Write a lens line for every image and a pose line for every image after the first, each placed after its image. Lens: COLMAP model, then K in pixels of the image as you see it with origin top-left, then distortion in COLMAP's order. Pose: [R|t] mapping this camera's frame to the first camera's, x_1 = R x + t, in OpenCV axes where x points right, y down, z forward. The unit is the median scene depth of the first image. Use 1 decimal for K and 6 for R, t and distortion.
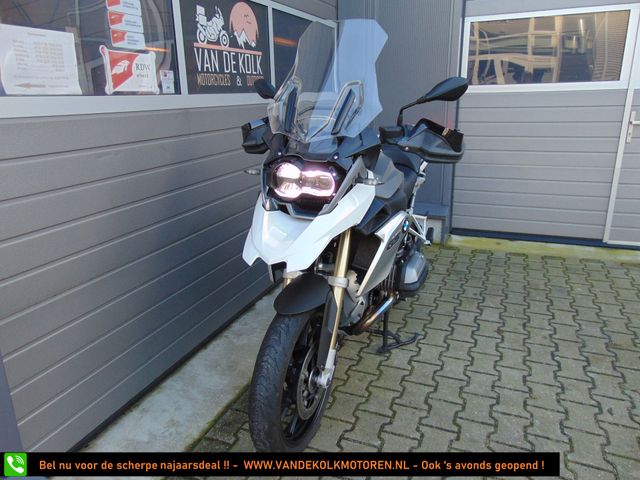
lens RADIAL K [[479.2, 0, 320.0], [0, 479.2, 240.0], [0, 0, 1]] dist [-0.021121, 0.054277]
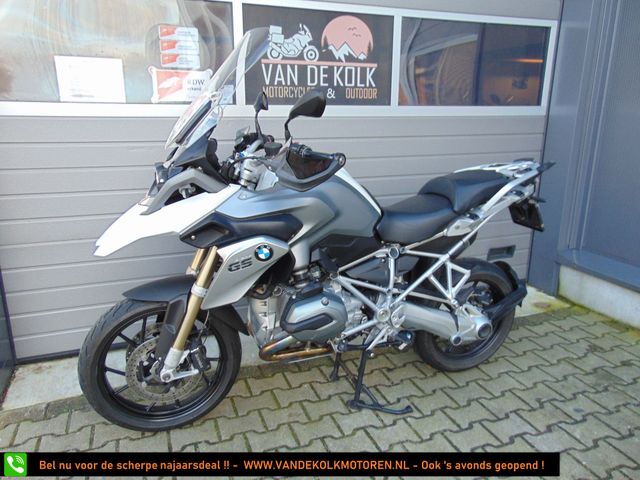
lens RADIAL K [[479.2, 0, 320.0], [0, 479.2, 240.0], [0, 0, 1]] dist [-0.021121, 0.054277]
pose [[0.678359, 0.214934, -0.702590, 0.642725], [-0.232653, 0.969885, 0.072075, -0.104987], [0.696923, 0.114567, 0.707936, 0.320166]]
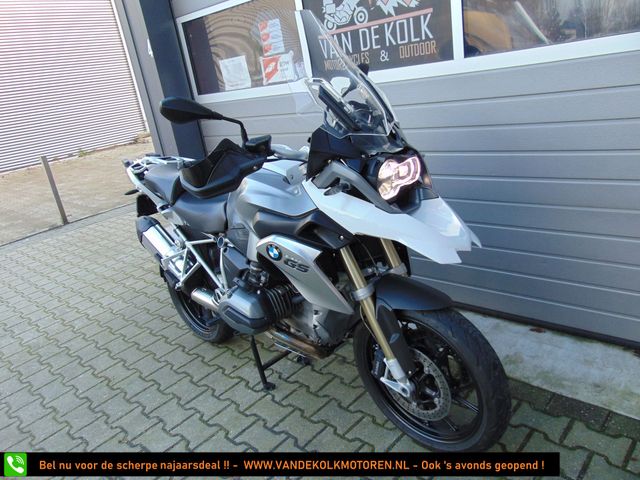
lens RADIAL K [[479.2, 0, 320.0], [0, 479.2, 240.0], [0, 0, 1]] dist [-0.021121, 0.054277]
pose [[-0.352929, 0.384121, -0.853166, 0.841801], [-0.122171, 0.885117, 0.449046, -0.446723], [0.927640, 0.262714, -0.265455, 1.311232]]
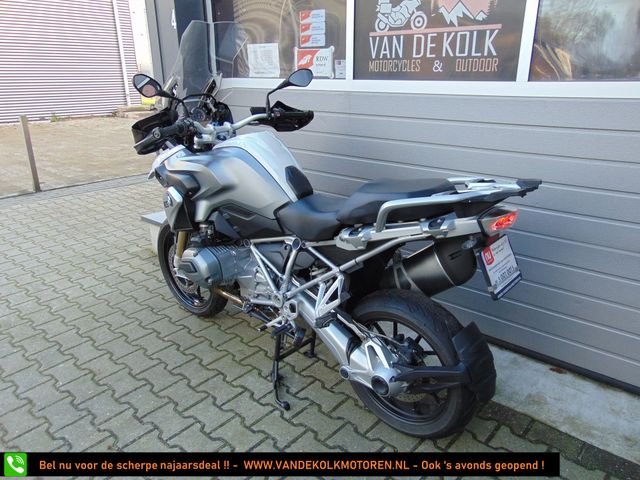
lens RADIAL K [[479.2, 0, 320.0], [0, 479.2, 240.0], [0, 0, 1]] dist [-0.021121, 0.054277]
pose [[-0.330616, 0.336837, -0.881609, 0.826985], [-0.268614, 0.861919, 0.430048, -0.404288], [0.904732, 0.378993, -0.194485, 1.176621]]
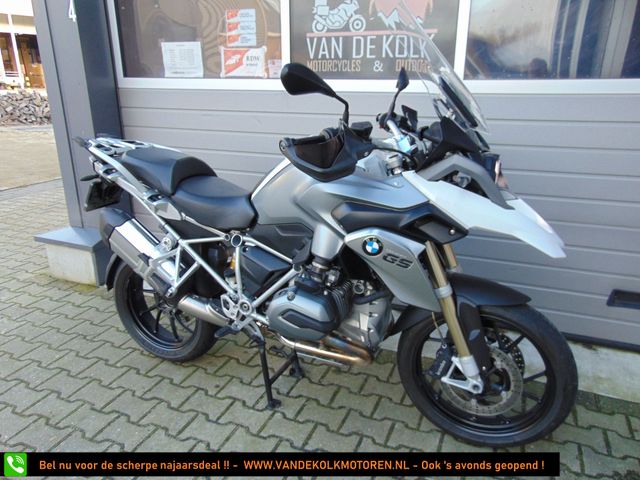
lens RADIAL K [[479.2, 0, 320.0], [0, 479.2, 240.0], [0, 0, 1]] dist [-0.021121, 0.054277]
pose [[-0.012820, 0.336017, -0.941769, 0.882336], [-0.299606, 0.897282, 0.324223, -0.319012], [0.953977, 0.286316, 0.089170, 0.973635]]
